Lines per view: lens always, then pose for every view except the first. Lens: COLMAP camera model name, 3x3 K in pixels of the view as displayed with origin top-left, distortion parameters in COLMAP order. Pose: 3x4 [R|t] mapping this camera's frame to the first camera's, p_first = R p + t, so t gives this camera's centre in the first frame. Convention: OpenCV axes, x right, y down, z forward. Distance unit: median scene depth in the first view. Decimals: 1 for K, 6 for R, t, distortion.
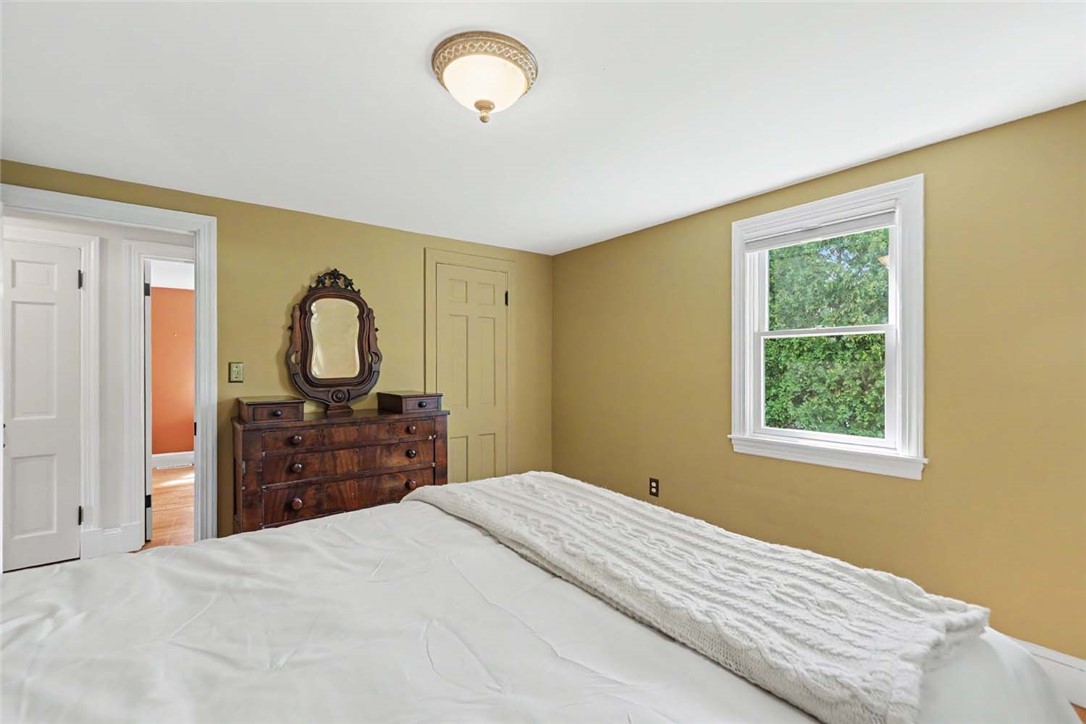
lens RADIAL K [[489.6, 0, 543.3], [0, 489.6, 365.0], [0, 0, 1]] dist [0.004974, 0.000416]
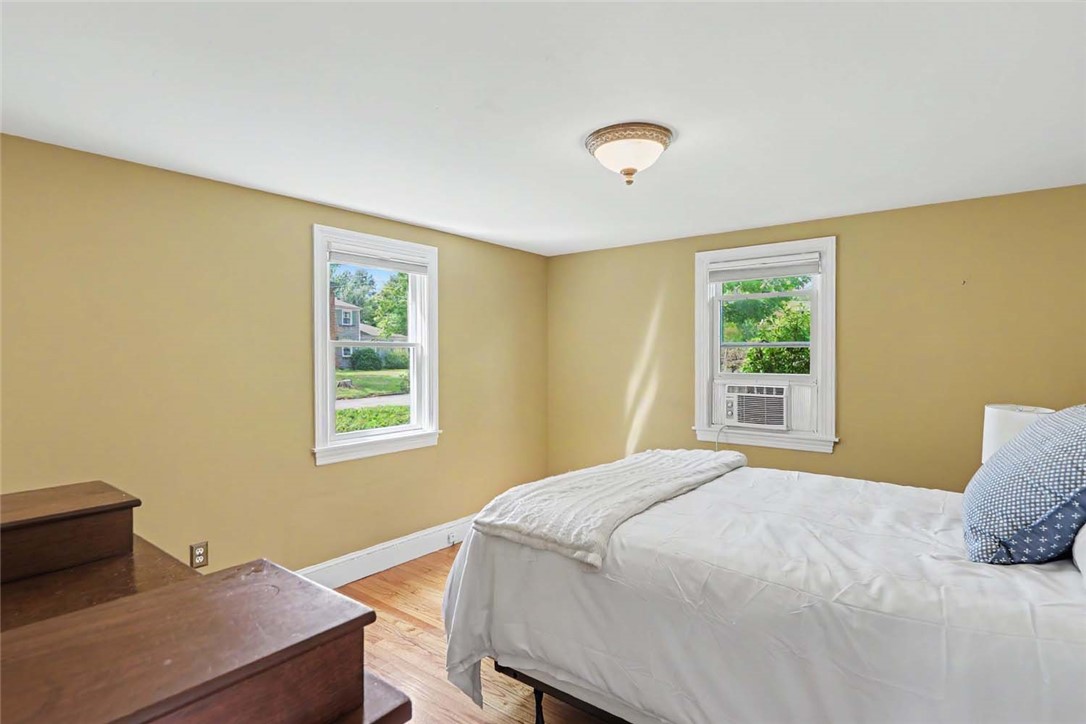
lens RADIAL K [[560.3, 0, 542.8], [0, 560.3, 358.7], [0, 0, 1]] dist [0.000219, -0.000124]
pose [[-0.270195, -0.007714, 0.962775, -0.844488], [0.000125, 0.999968, 0.008047, -0.043064], [-0.962806, 0.002295, -0.270185, 0.951176]]
